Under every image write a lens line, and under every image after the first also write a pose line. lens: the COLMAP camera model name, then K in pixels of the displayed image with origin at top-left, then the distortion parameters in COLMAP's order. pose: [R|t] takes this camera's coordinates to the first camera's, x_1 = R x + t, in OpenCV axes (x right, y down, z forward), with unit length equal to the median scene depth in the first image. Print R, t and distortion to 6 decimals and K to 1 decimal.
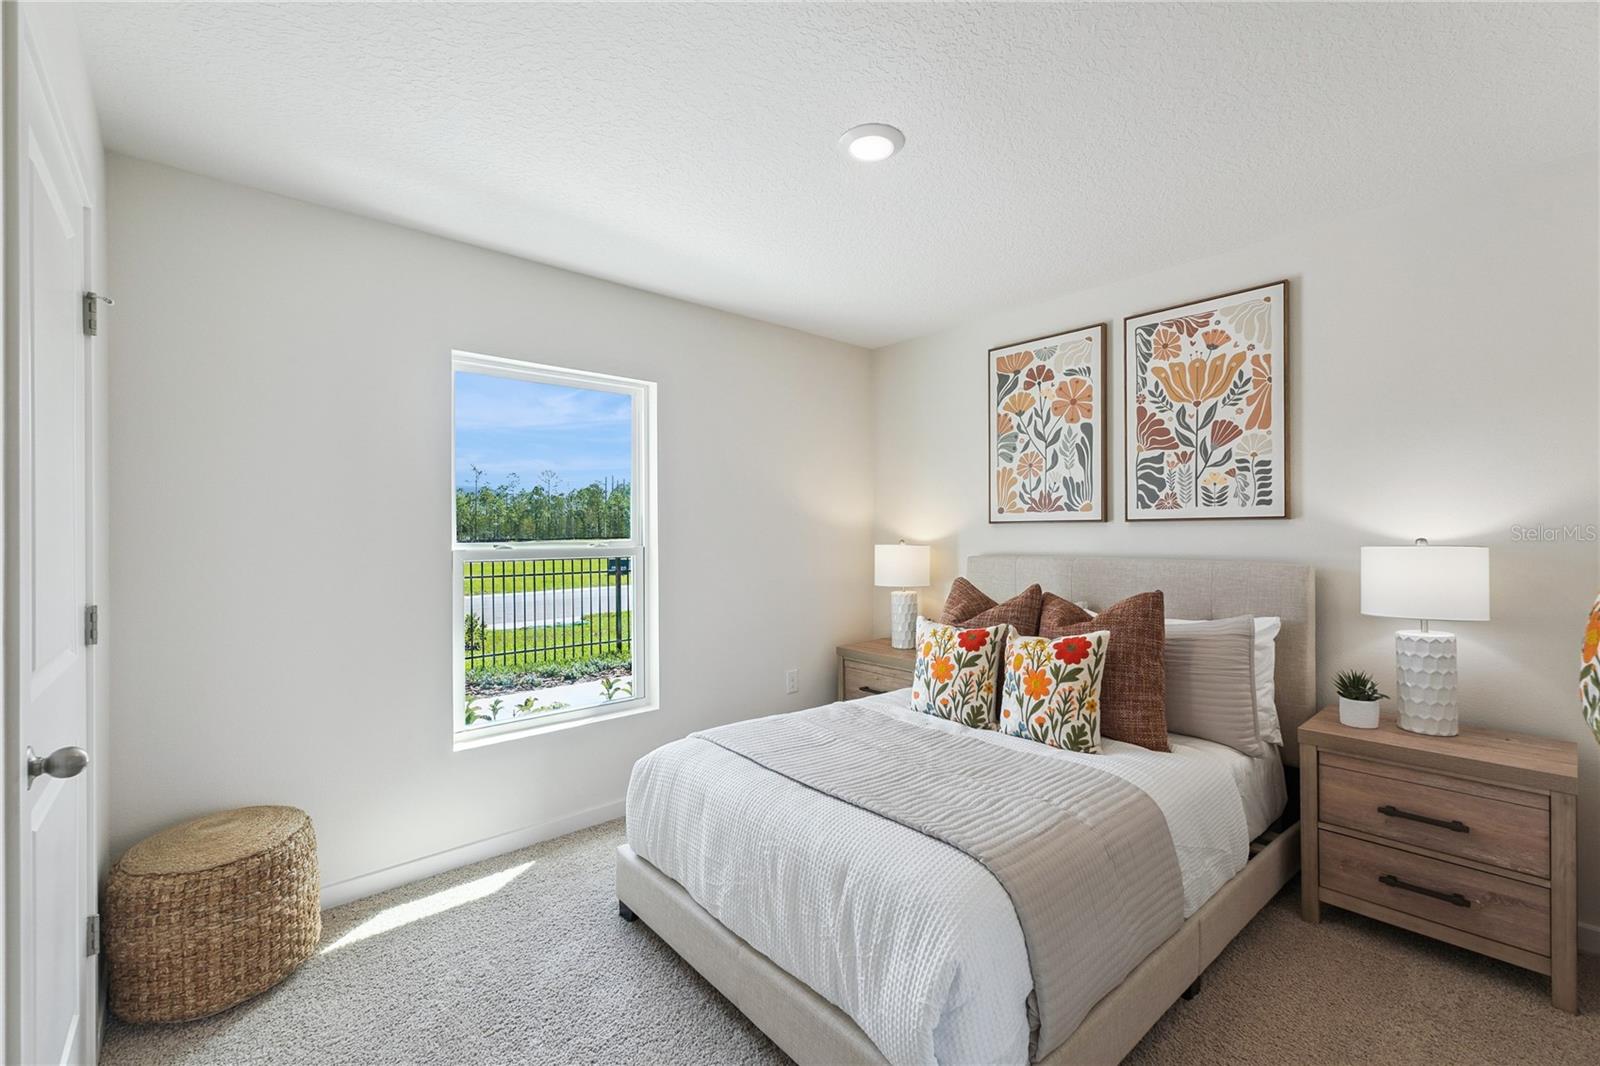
lens RADIAL K [[679.4, 0, 807.9], [0, 679.4, 536.4], [0, 0, 1]] dist [0.005999, 0.000266]
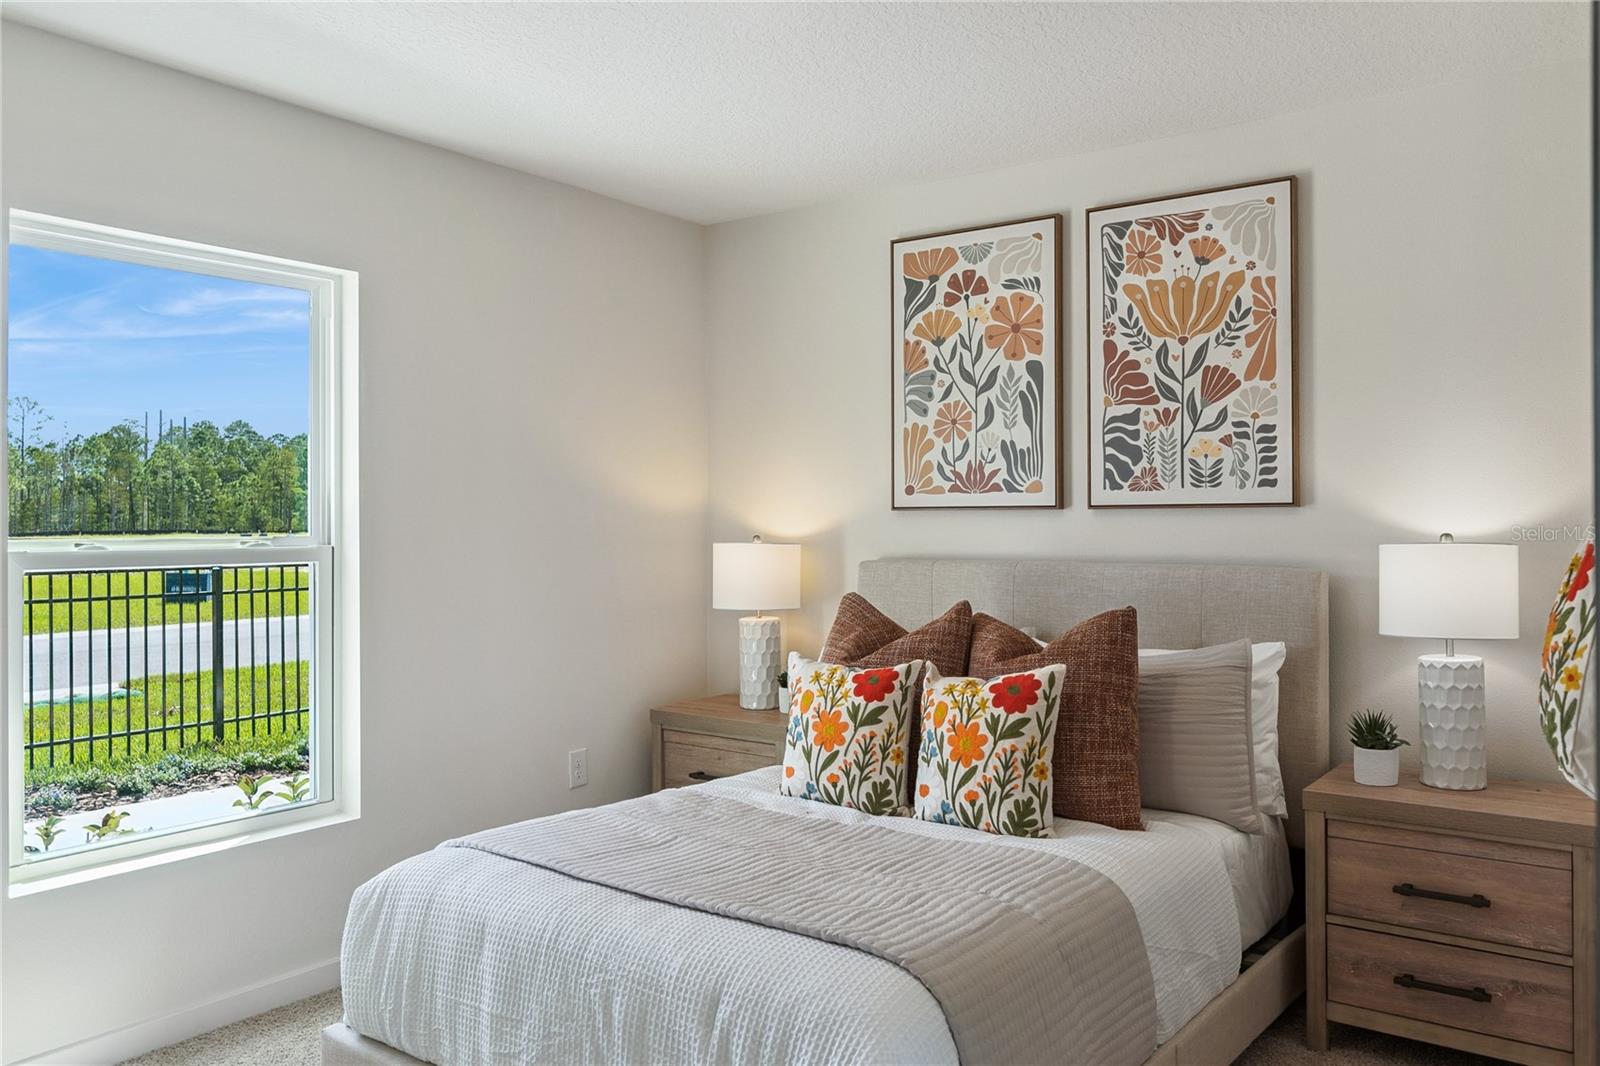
lens RADIAL K [[1224.4, 0, 802.7], [0, 1224.4, 522.4], [0, 0, 1]] dist [-0.003727, 0.004653]
pose [[0.979473, 0.003086, 0.201554, -0.074006], [-0.001832, 0.999978, -0.006408, 0.000419], [-0.201569, 0.005907, 0.979456, -0.176035]]
